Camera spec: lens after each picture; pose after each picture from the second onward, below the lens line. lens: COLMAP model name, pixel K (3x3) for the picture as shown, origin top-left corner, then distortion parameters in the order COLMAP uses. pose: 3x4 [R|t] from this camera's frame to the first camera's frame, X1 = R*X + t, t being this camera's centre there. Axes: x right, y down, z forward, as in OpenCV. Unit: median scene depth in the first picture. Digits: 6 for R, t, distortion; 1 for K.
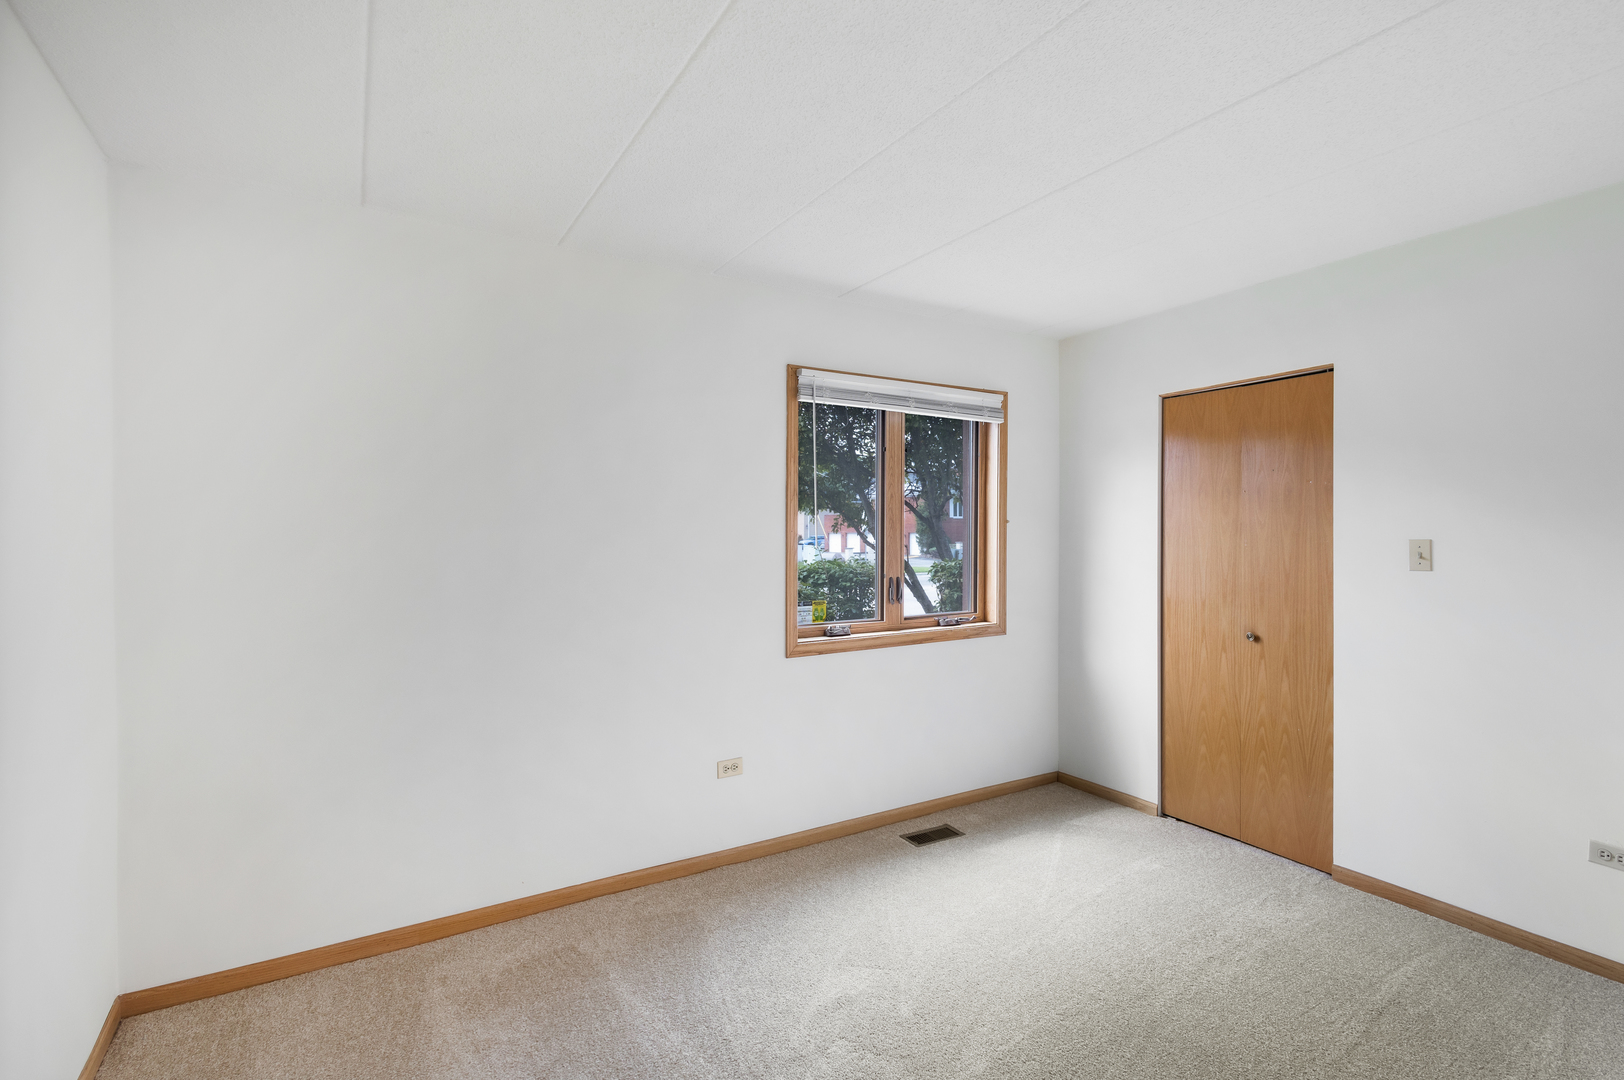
lens RADIAL K [[736.4, 0, 804.8], [0, 736.4, 536.0], [0, 0, 1]] dist [0.003180, 0.000403]
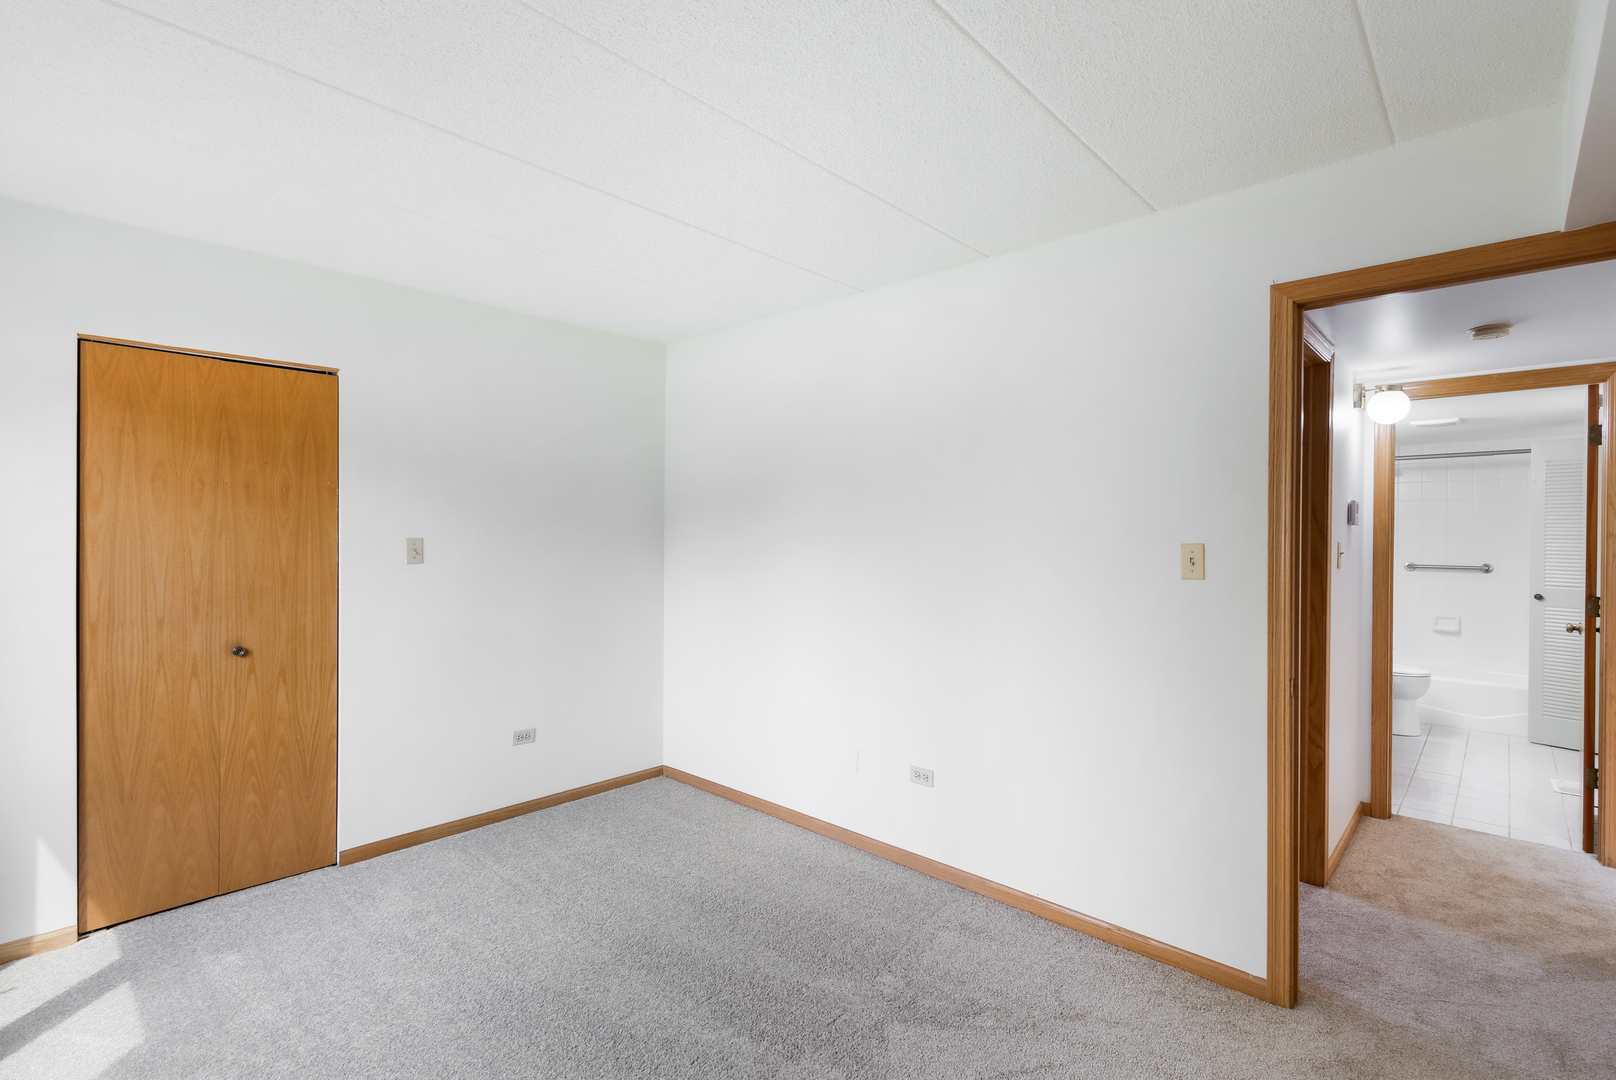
lens RADIAL K [[732.8, 0, 796.1], [0, 732.8, 540.6], [0, 0, 1]] dist [0.003180, 0.000403]
pose [[-0.254964, -0.005269, 0.966936, -0.405596], [0.007850, 0.999941, 0.007519, 0.004329], [-0.966919, 0.009508, -0.254908, 0.586903]]
